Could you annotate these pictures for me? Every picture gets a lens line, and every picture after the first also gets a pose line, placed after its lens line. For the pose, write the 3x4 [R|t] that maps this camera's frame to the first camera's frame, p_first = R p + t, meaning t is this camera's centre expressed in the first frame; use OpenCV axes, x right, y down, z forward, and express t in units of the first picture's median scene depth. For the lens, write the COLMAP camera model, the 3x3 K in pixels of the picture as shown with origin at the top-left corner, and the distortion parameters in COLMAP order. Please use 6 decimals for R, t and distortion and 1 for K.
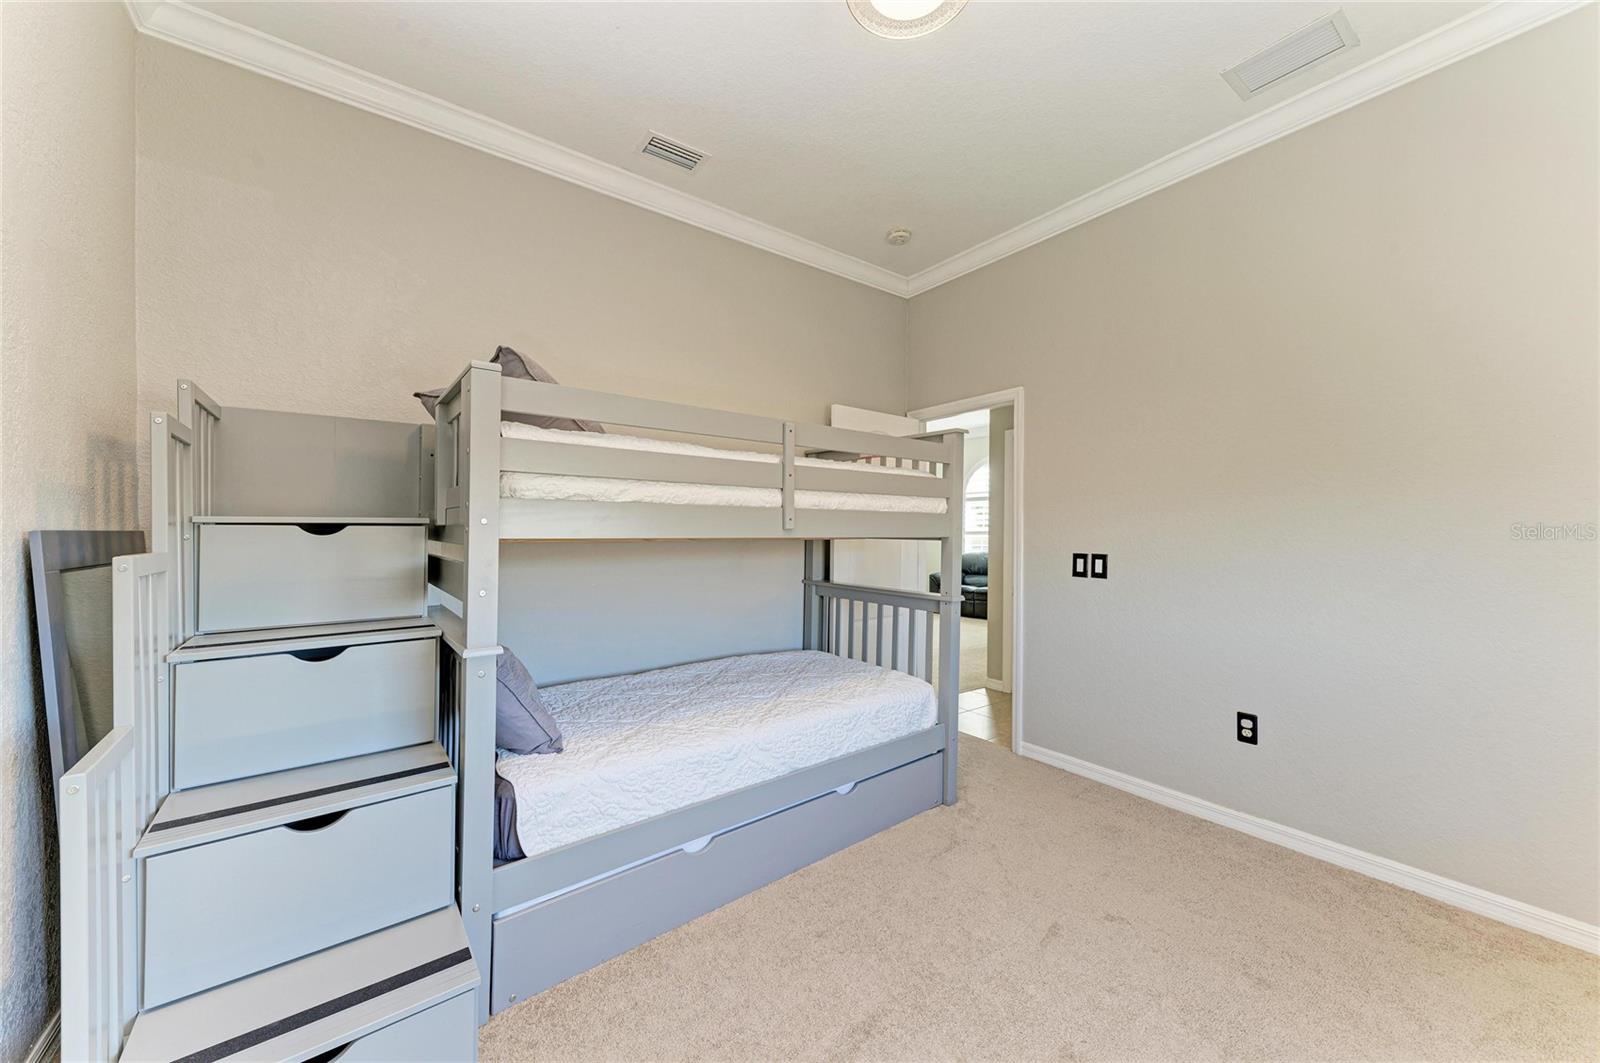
lens RADIAL K [[559.4, 0, 811.5], [0, 559.4, 536.4], [0, 0, 1]] dist [0.010642, -0.002439]
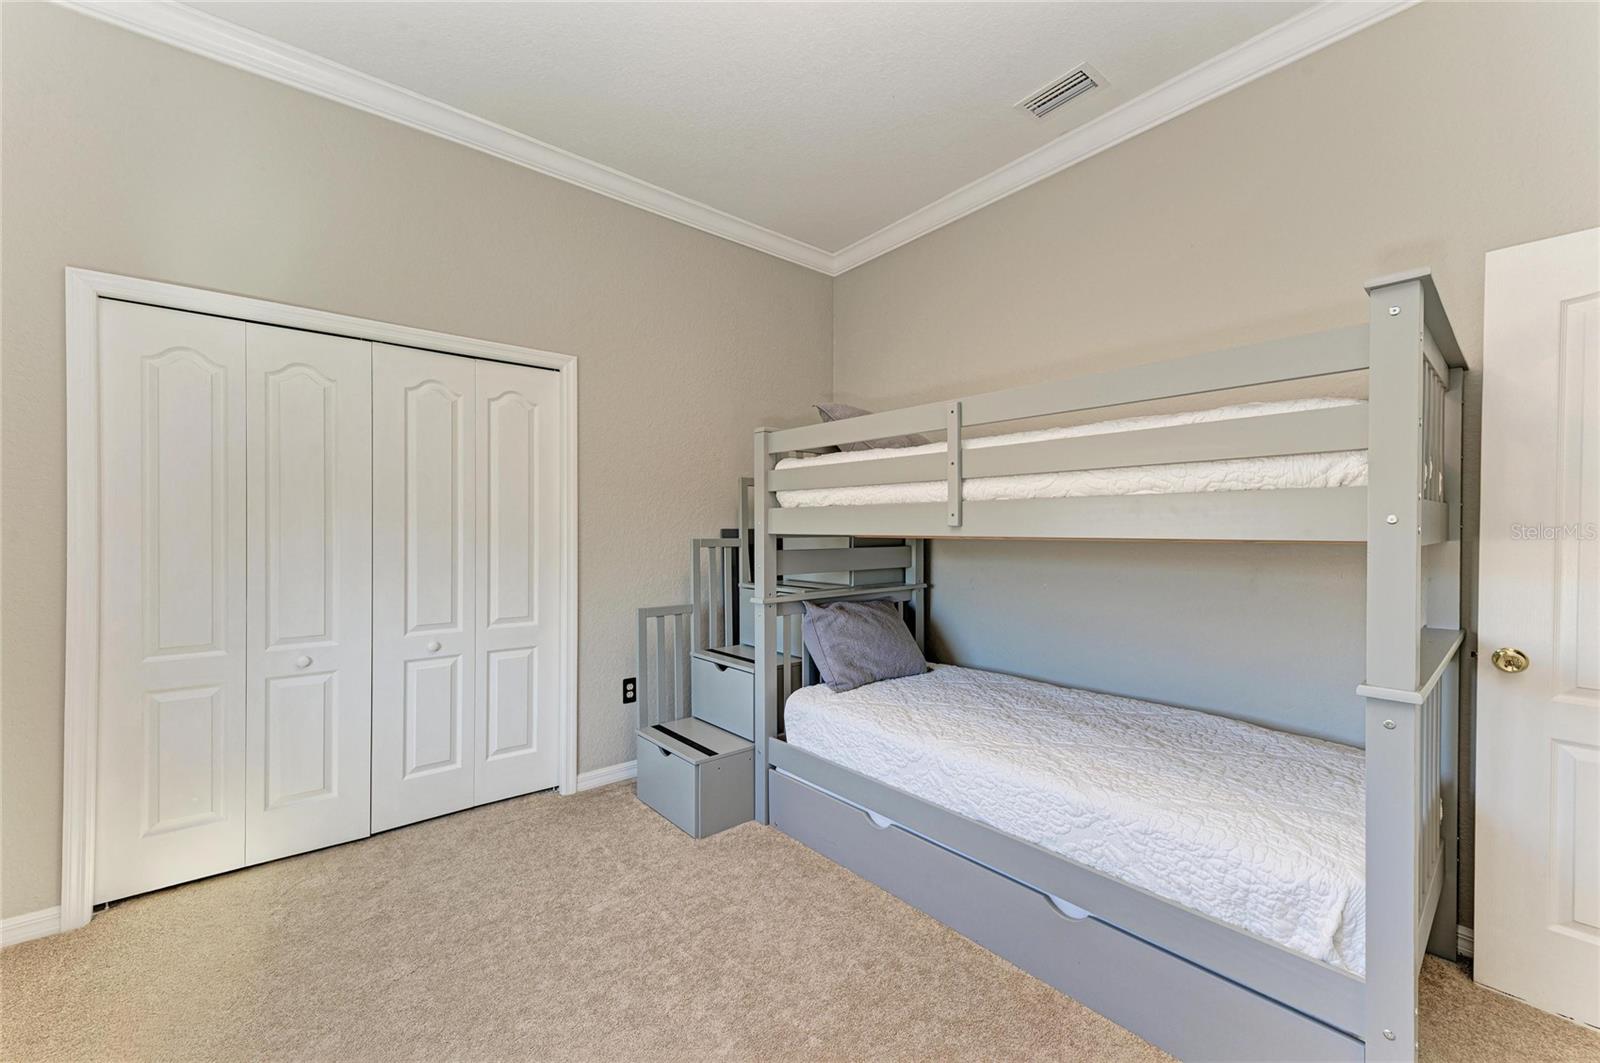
lens RADIAL K [[622.4, 0, 811.4], [0, 622.4, 532.4], [0, 0, 1]] dist [0.011845, -0.002375]
pose [[0.058582, 0.000416, -0.998283, 0.862550], [-0.007113, 0.999975, -0.000001, -0.001303], [0.998257, 0.007101, 0.058583, 0.697012]]
